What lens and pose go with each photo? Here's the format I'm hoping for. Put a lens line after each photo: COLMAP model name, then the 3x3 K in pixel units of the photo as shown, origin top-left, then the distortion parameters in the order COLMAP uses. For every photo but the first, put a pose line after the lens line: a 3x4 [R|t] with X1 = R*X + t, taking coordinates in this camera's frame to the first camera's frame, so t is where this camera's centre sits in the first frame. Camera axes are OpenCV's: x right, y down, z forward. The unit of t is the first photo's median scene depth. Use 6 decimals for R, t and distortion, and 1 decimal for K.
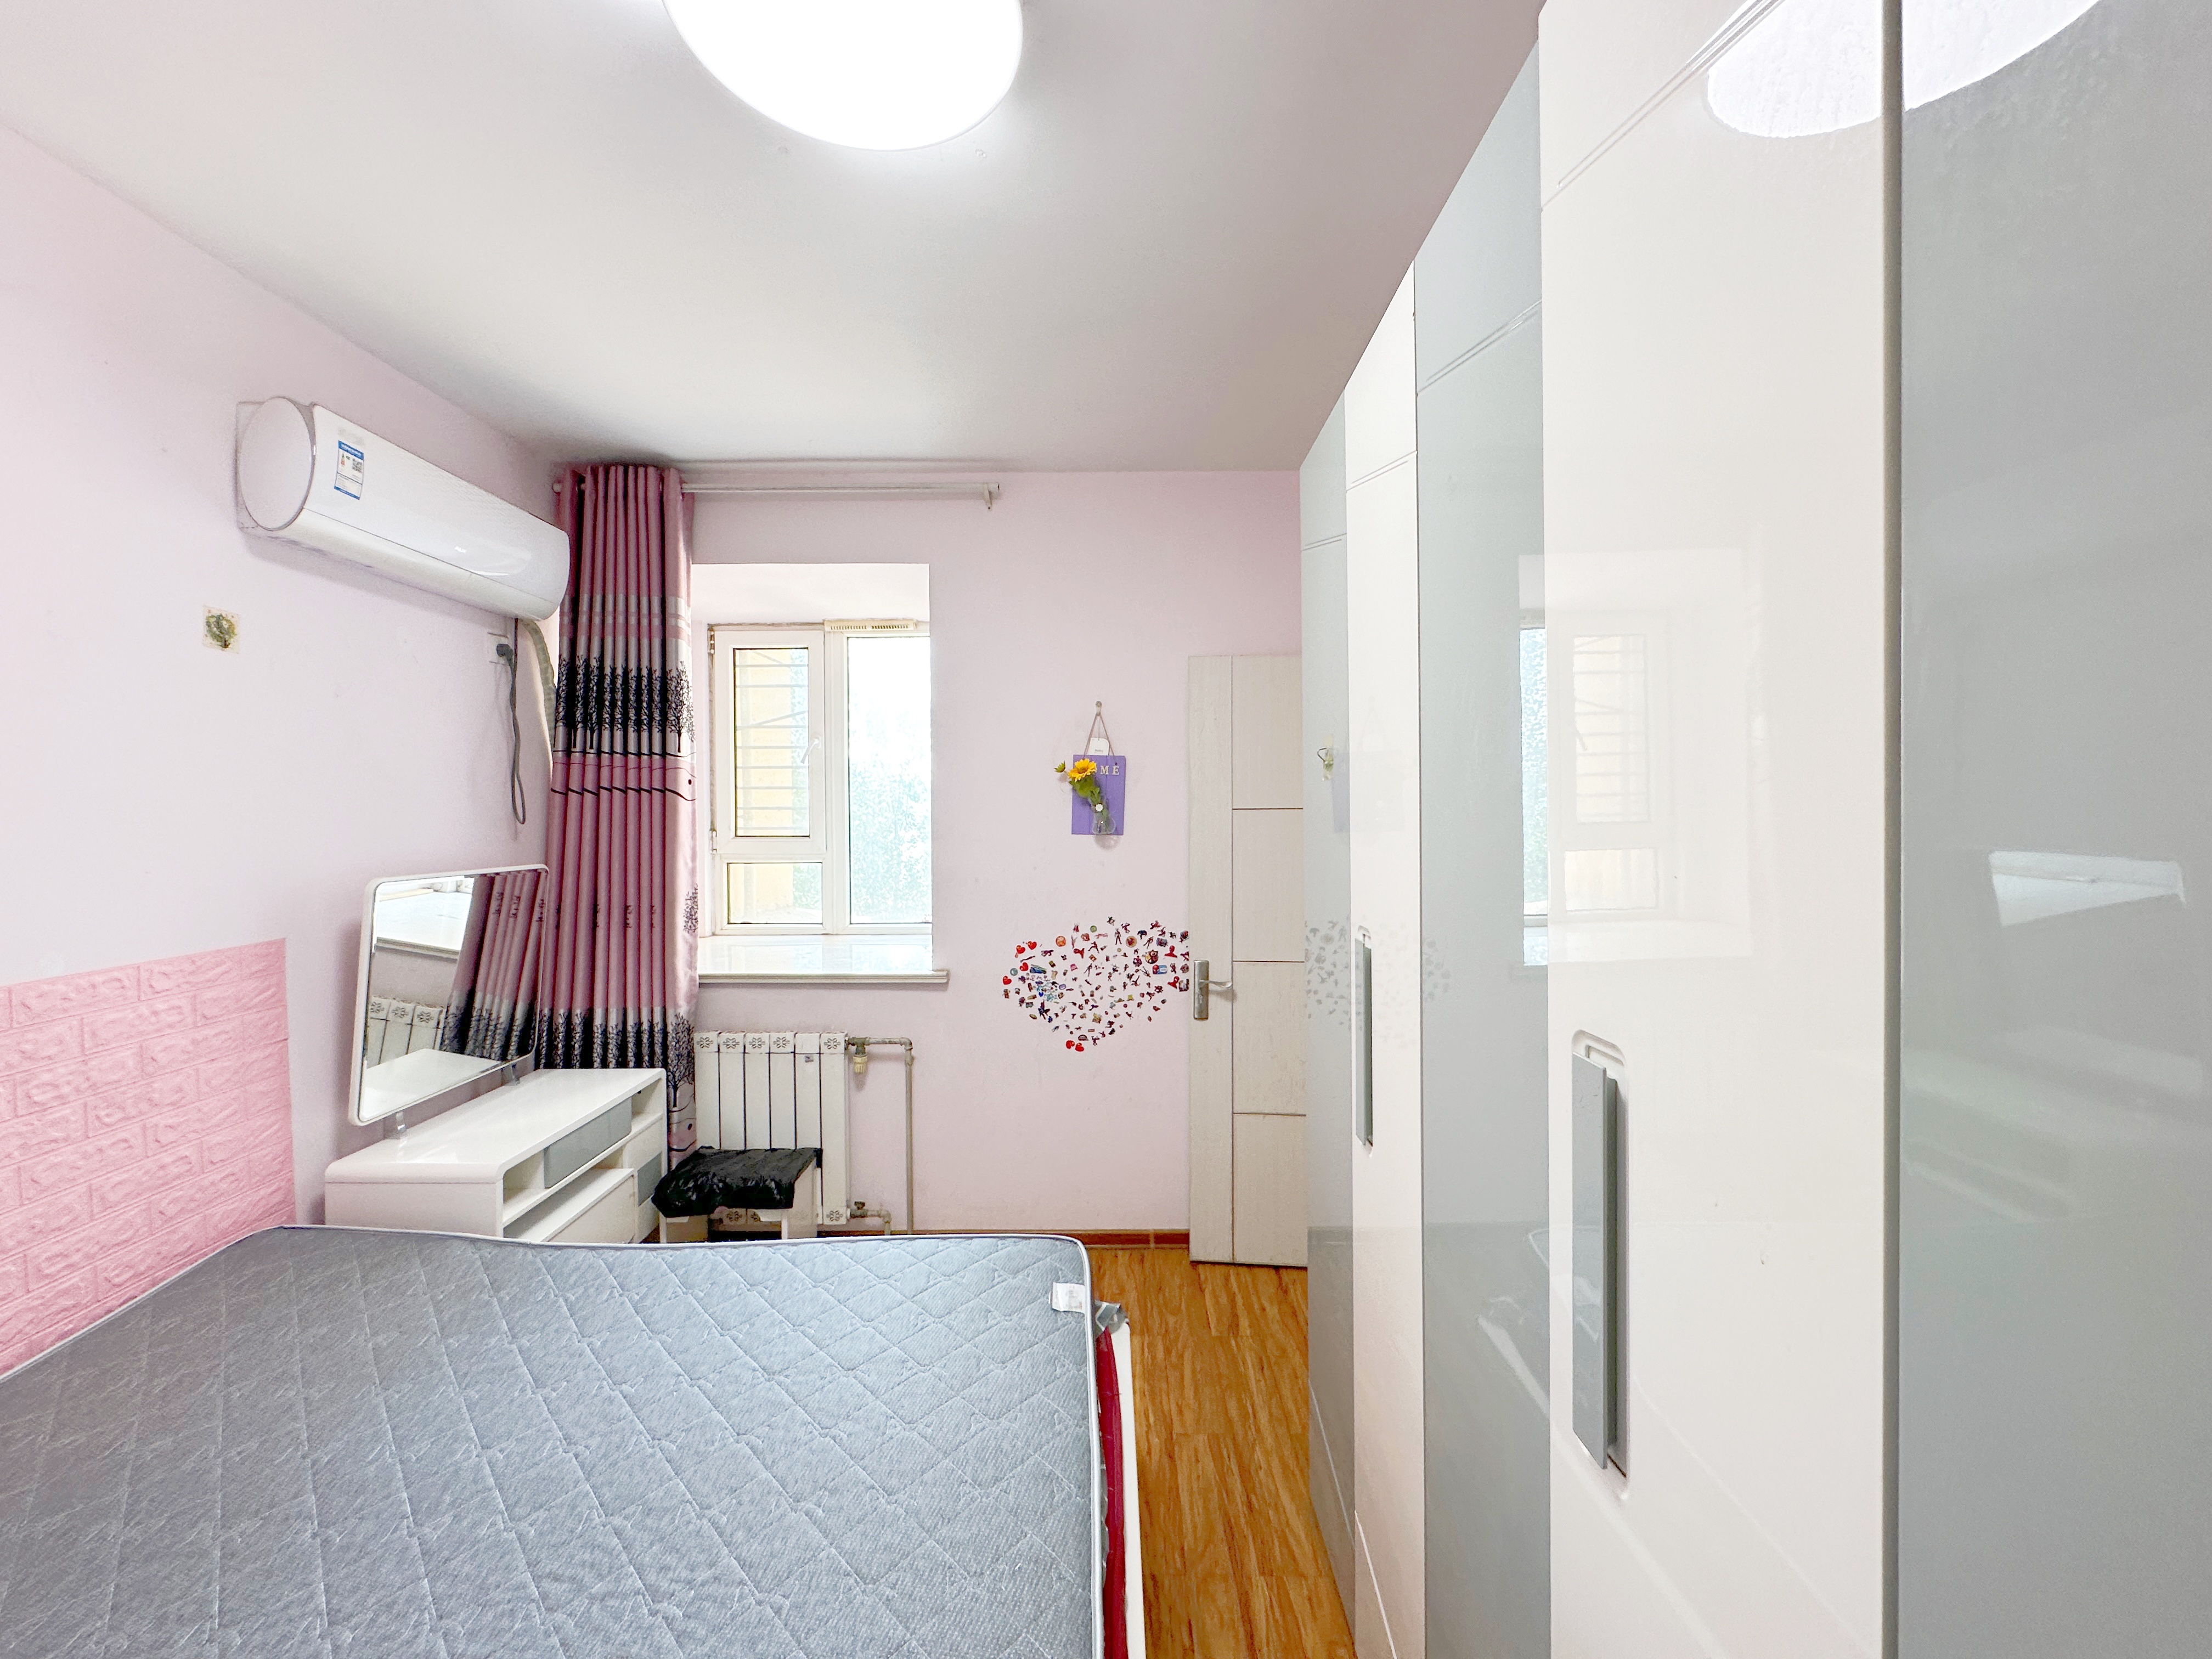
lens RADIAL K [[885.0, 0, 1103.3], [0, 885.0, 829.4], [0, 0, 1]] dist [0.000391, -0.000123]
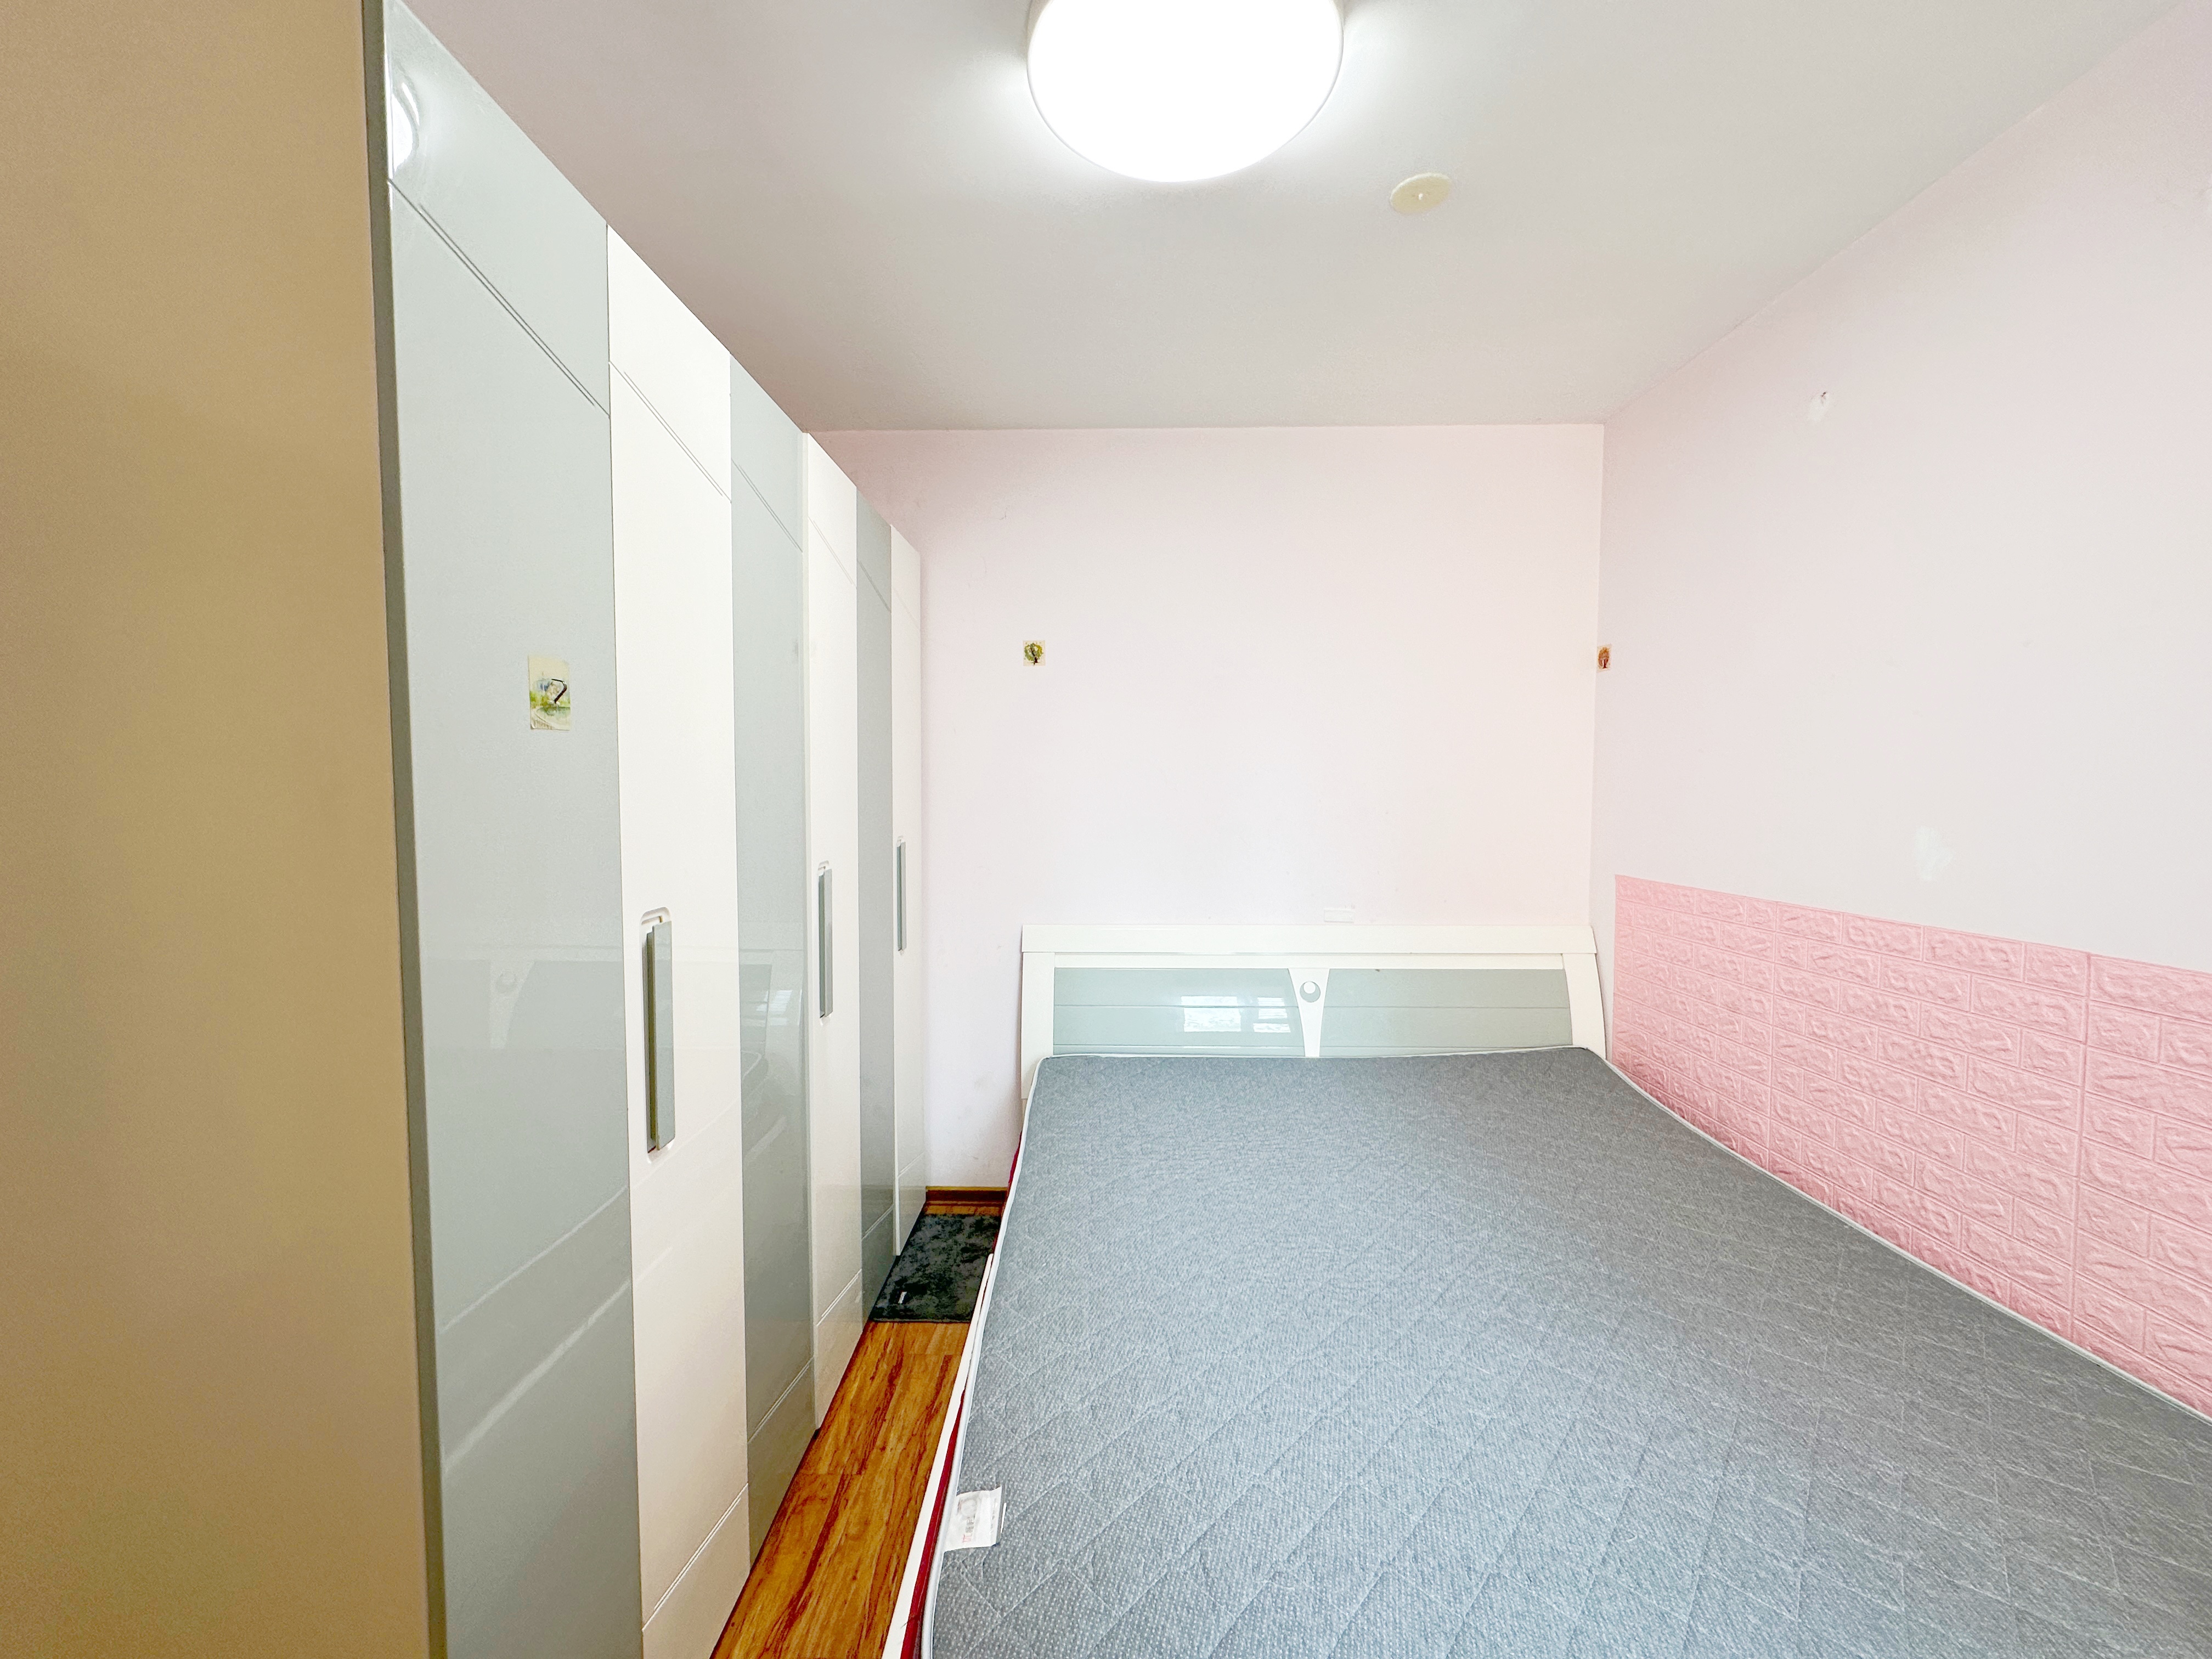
lens RADIAL K [[885.0, 0, 1103.3], [0, 885.0, 829.4], [0, 0, 1]] dist [0.000391, -0.000123]
pose [[-0.999986, -0.004585, 0.002501, -0.164740], [-0.004372, 0.996818, 0.079595, -0.032129], [-0.002858, 0.079583, -0.996824, 2.017892]]
